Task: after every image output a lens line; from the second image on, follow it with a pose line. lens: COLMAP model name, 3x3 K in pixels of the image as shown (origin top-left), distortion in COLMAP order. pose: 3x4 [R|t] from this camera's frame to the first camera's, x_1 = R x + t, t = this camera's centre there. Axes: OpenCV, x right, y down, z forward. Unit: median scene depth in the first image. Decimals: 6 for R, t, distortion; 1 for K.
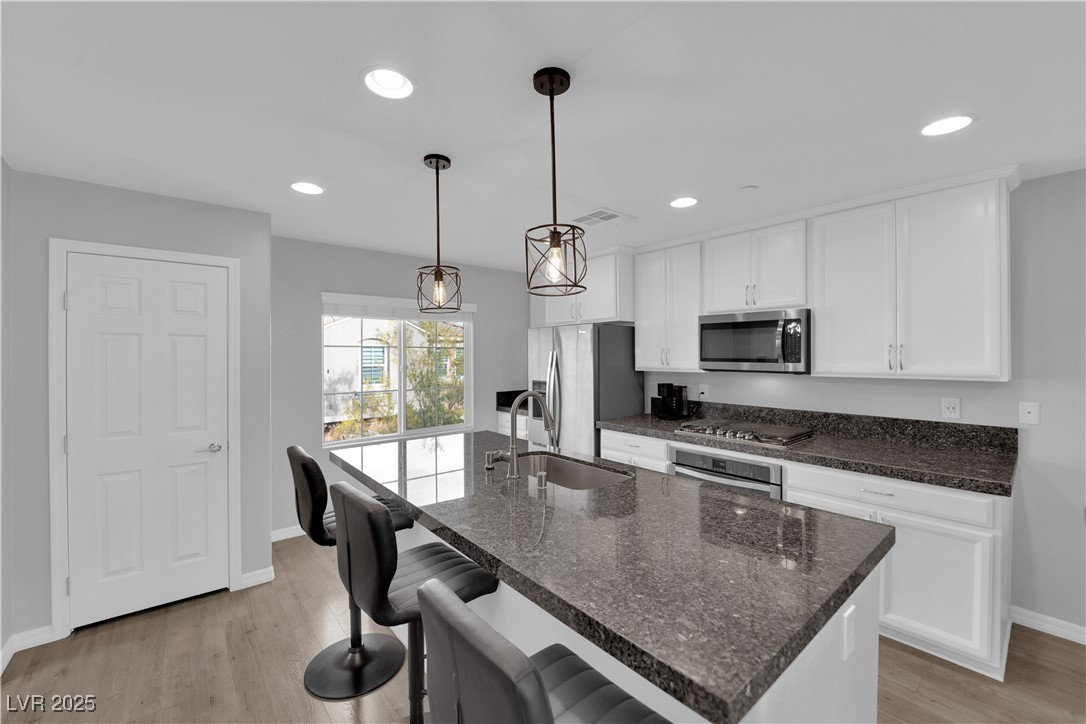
lens RADIAL K [[436.2, 0, 543.0], [0, 436.2, 355.3], [0, 0, 1]] dist [-0.009431, -0.000027]
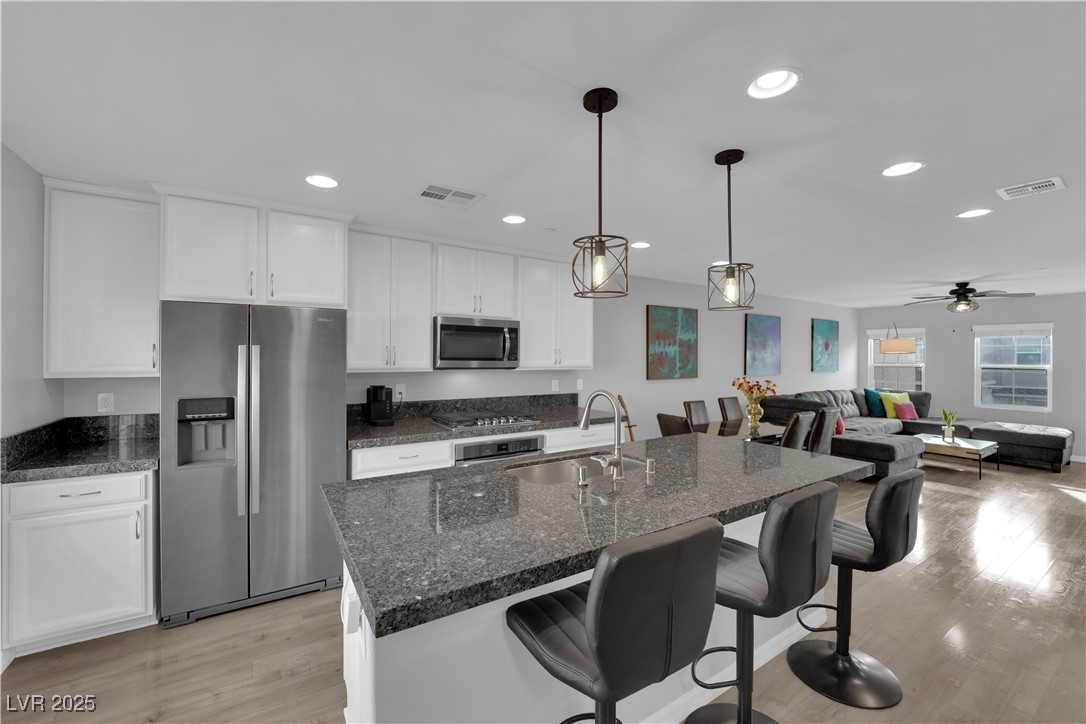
lens RADIAL K [[436.2, 0, 543.0], [0, 436.2, 355.3], [0, 0, 1]] dist [-0.009431, -0.000027]
pose [[0.130325, 0.003434, 0.991465, -0.750706], [-0.004505, 0.999986, -0.002872, 0.004118], [-0.991461, -0.004092, 0.130339, 0.739747]]
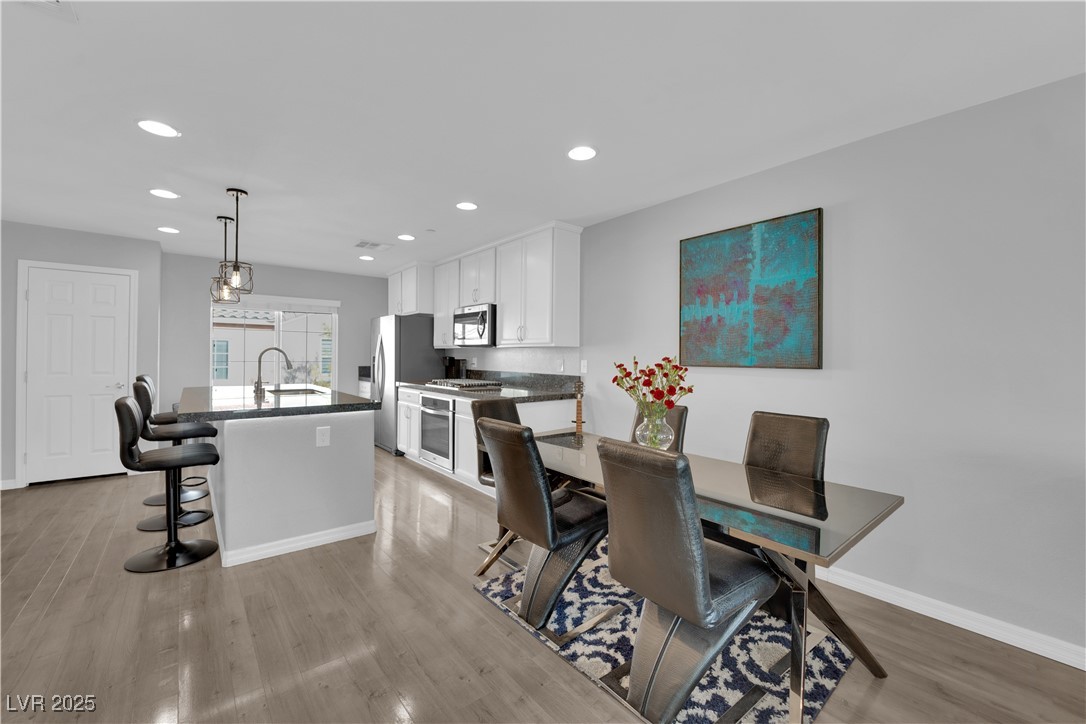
lens RADIAL K [[436.2, 0, 543.0], [0, 436.2, 355.3], [0, 0, 1]] dist [-0.009431, -0.000027]
pose [[0.999780, 0.011381, -0.017598, 0.824307], [-0.011457, 0.999925, -0.004227, 0.082403], [0.017548, 0.004428, 0.999836, -0.573599]]
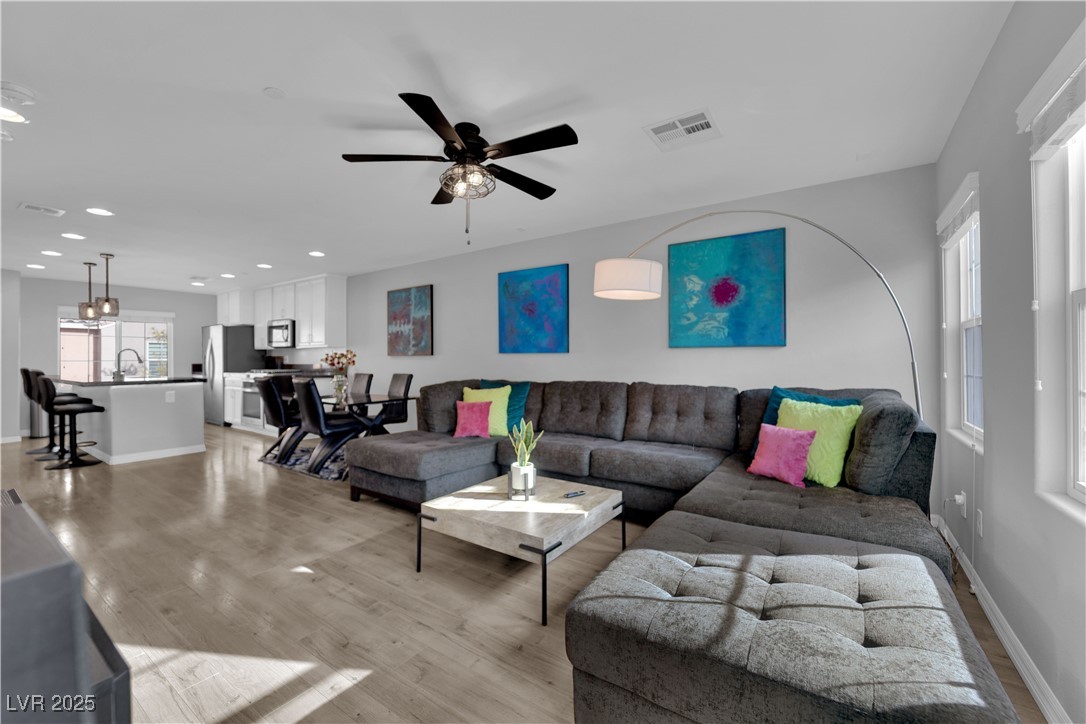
lens RADIAL K [[436.2, 0, 543.0], [0, 436.2, 355.3], [0, 0, 1]] dist [-0.009431, -0.000027]
pose [[0.964559, 0.000862, 0.263864, 1.322553], [0.002650, 0.999913, -0.012955, 0.126665], [-0.263853, 0.013195, 0.964473, -1.729092]]
